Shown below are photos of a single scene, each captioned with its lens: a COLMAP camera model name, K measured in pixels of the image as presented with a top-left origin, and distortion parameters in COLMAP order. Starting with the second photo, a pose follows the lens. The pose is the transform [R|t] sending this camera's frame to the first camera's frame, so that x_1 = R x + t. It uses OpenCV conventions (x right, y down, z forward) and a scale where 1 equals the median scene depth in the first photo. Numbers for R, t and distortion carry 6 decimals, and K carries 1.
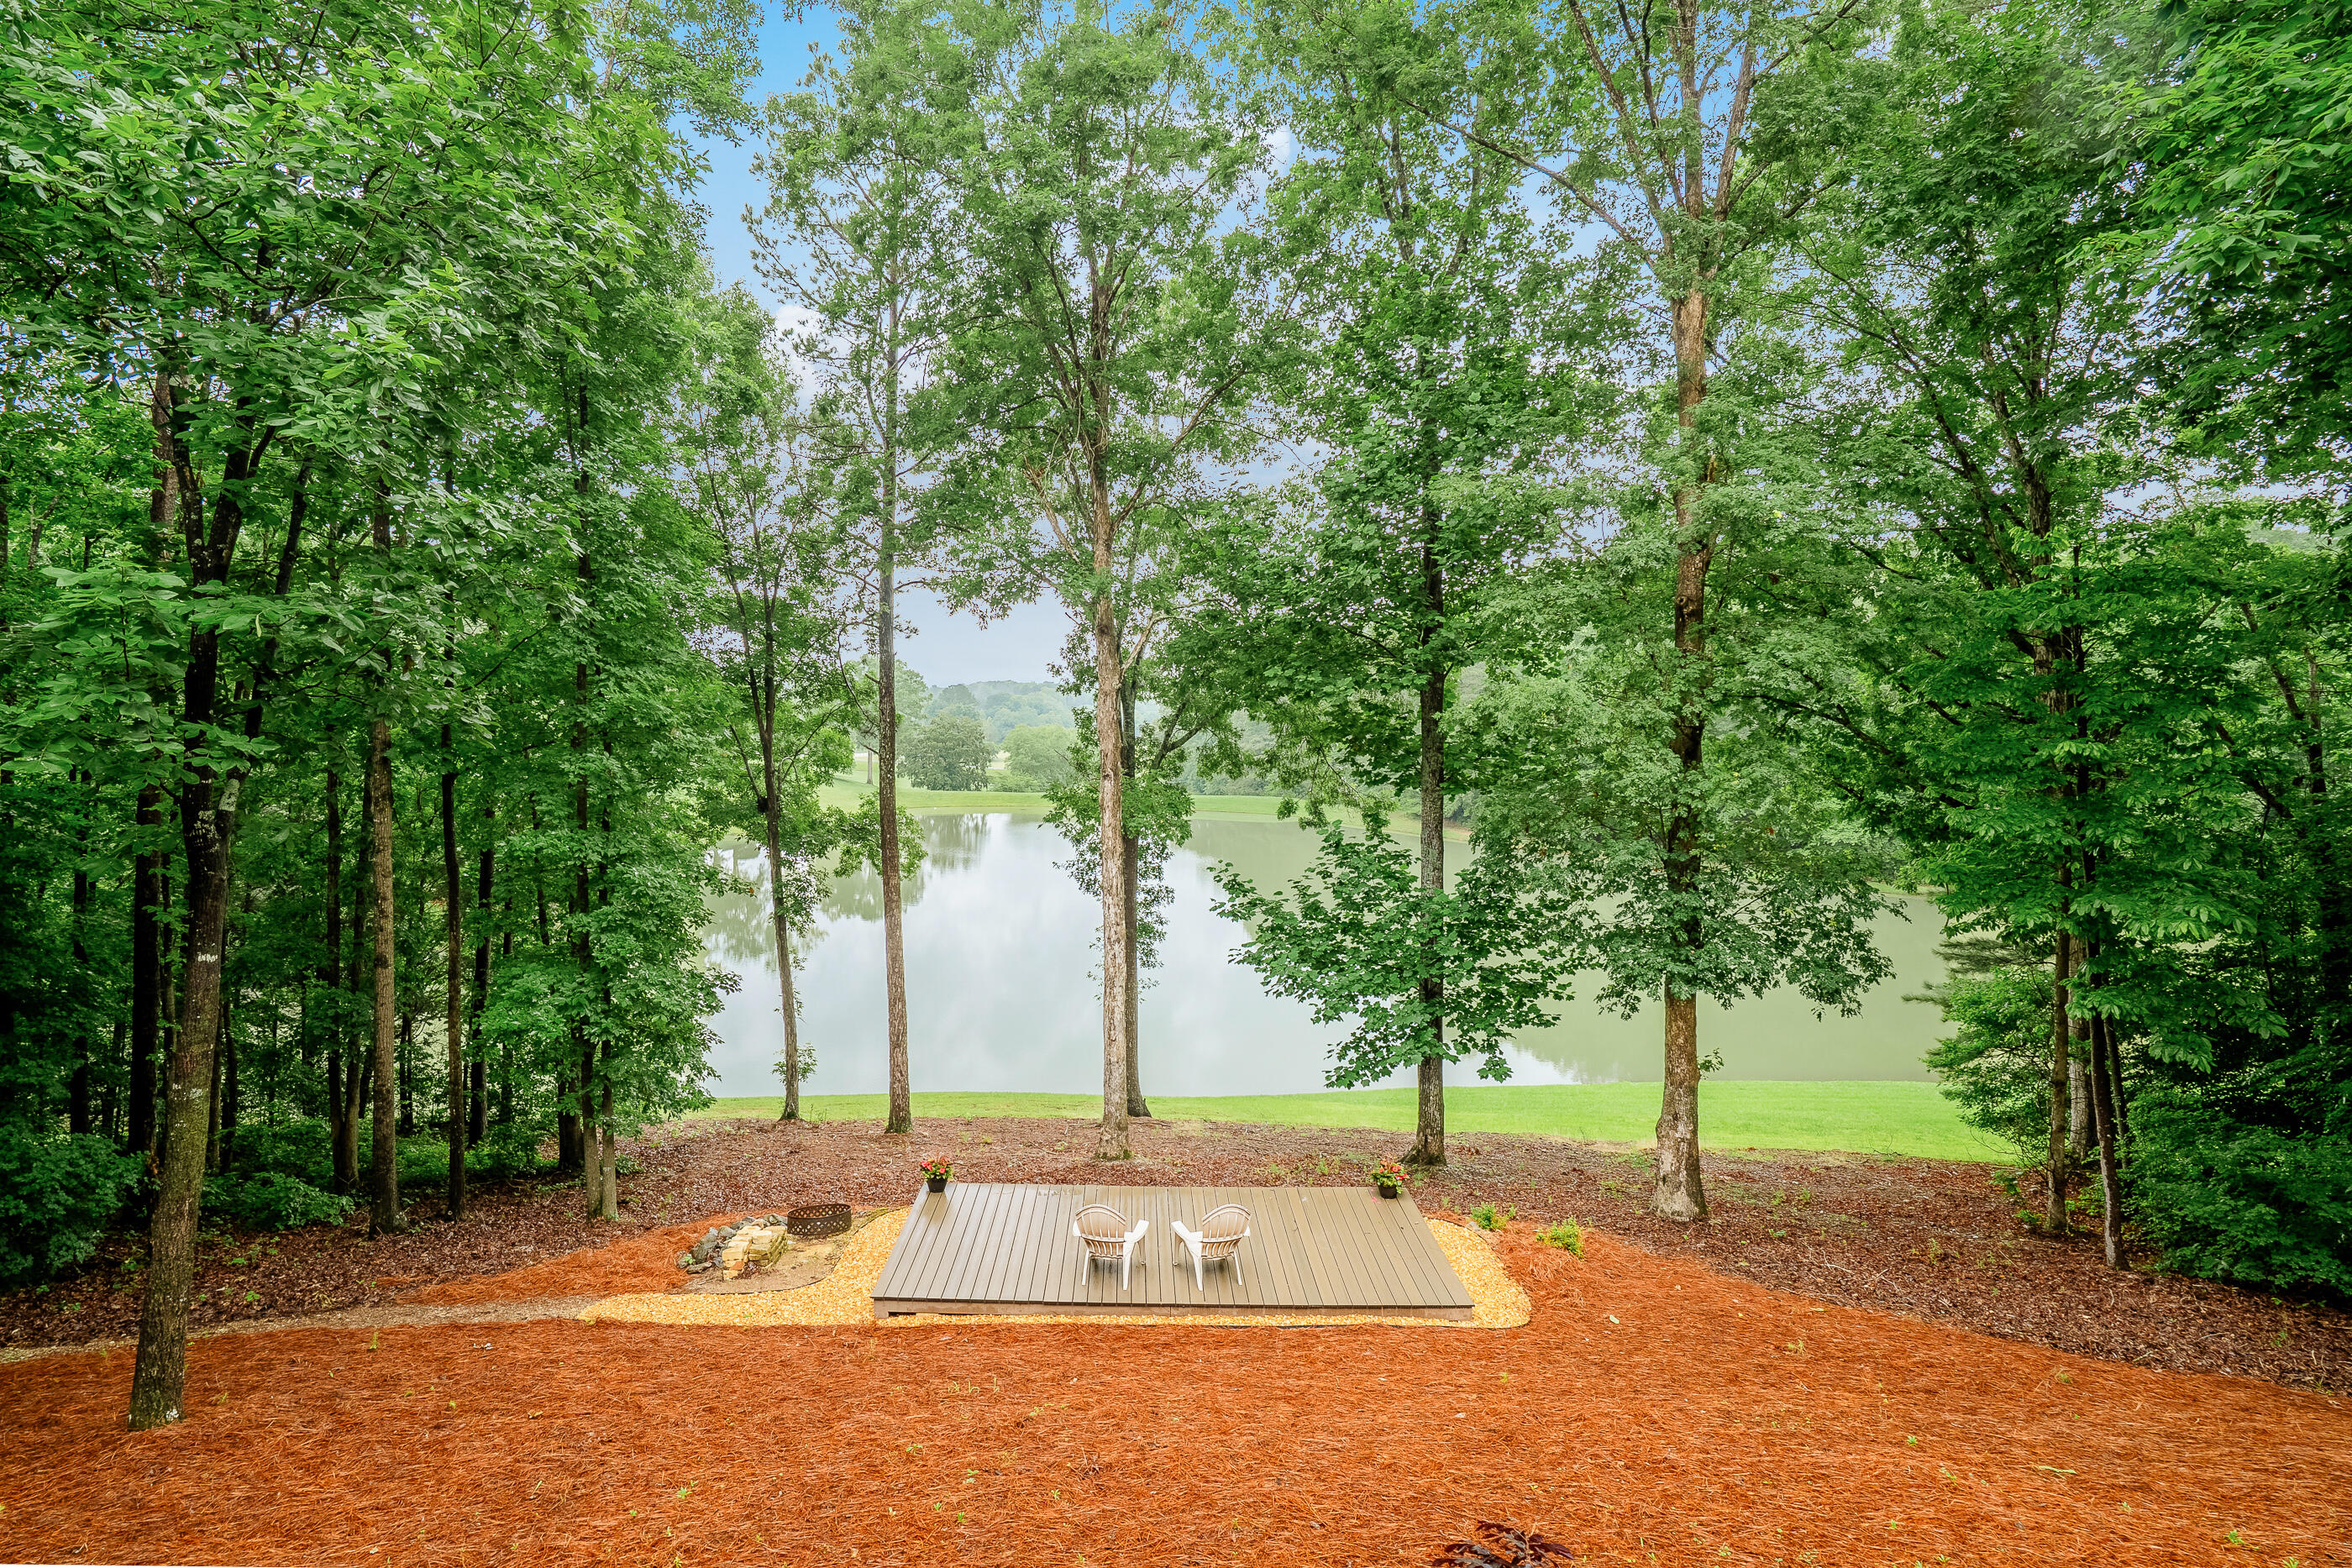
lens RADIAL K [[1140.2, 0, 1125.3], [0, 1140.2, 776.9], [0, 0, 1]] dist [-0.068393, 0.028360]
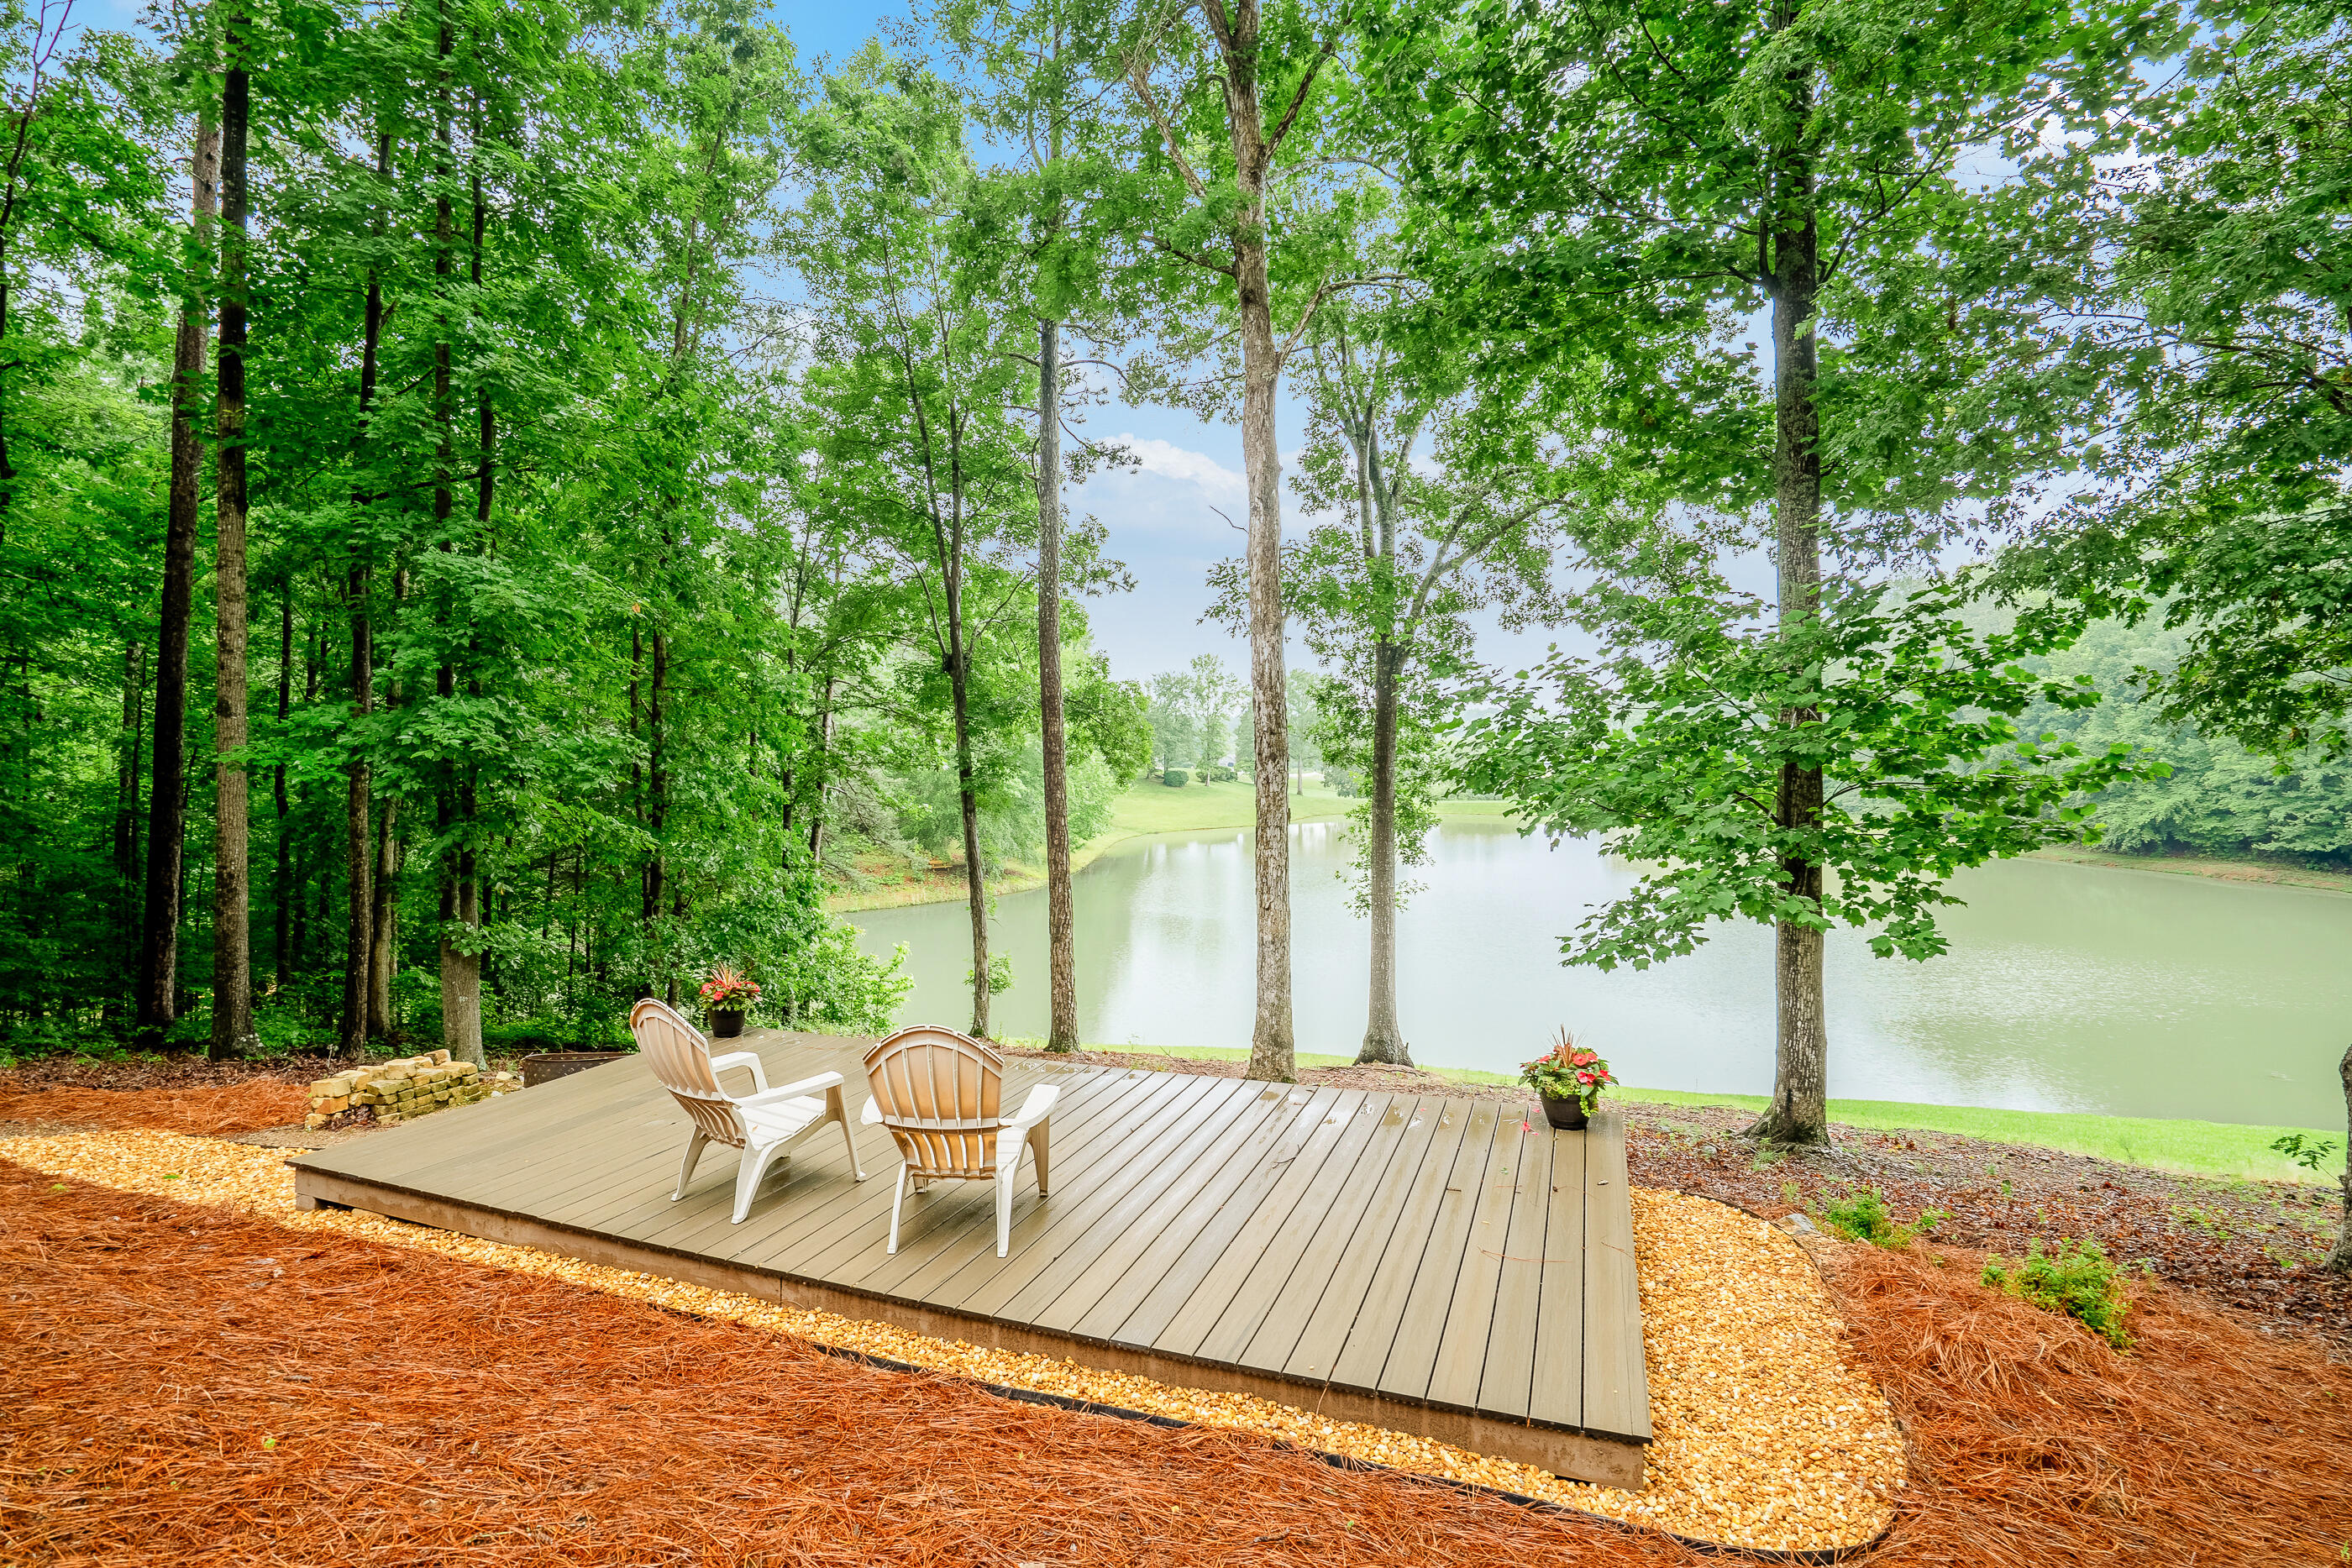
lens RADIAL K [[1099.3, 0, 1176.0], [0, 1099.3, 784.0], [0, 0, 1]] dist [-0.065019, 0.024419]
pose [[0.940983, -0.007070, -0.338381, 0.206817], [0.003028, 0.999918, -0.012470, 0.220263], [0.338442, 0.010709, 0.940926, 0.500177]]
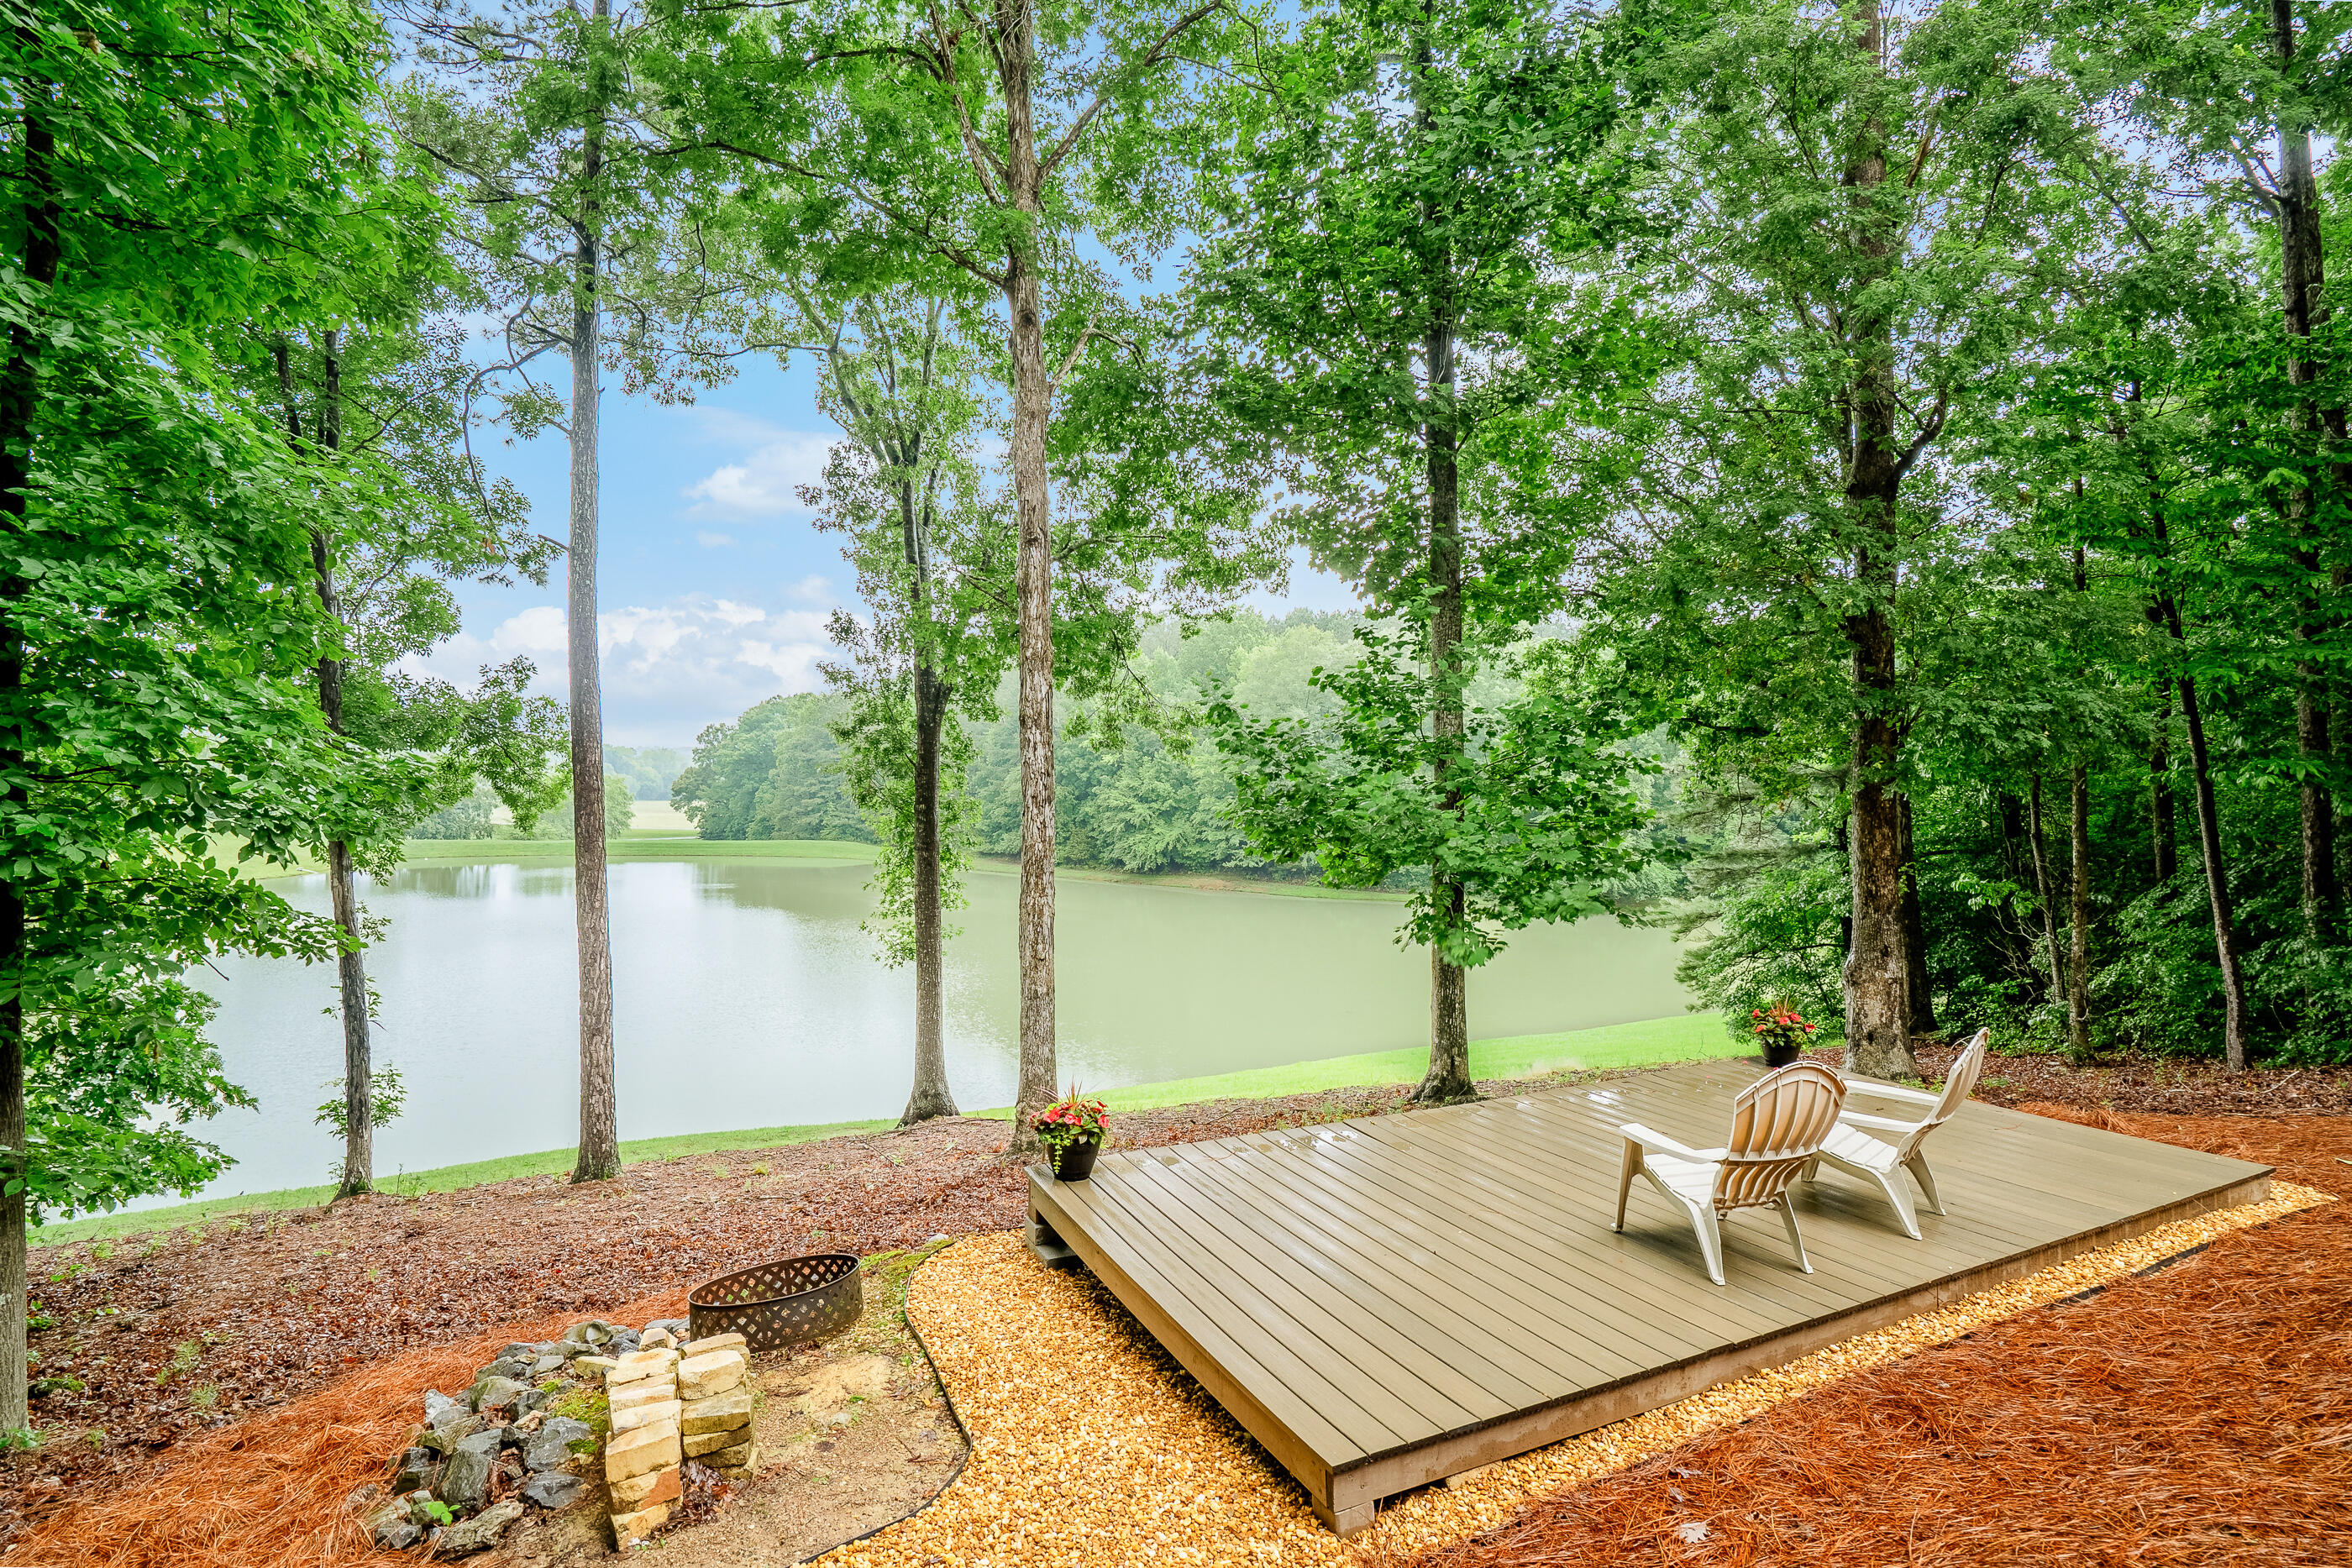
lens RADIAL K [[1110.1, 0, 1173.9], [0, 1110.1, 775.5], [0, 0, 1]] dist [-0.060616, 0.026927]
pose [[0.901130, 0.003579, 0.433534, -0.278124], [0.018079, 0.998786, -0.045824, 0.210318], [-0.433172, 0.049131, 0.899971, 0.537753]]
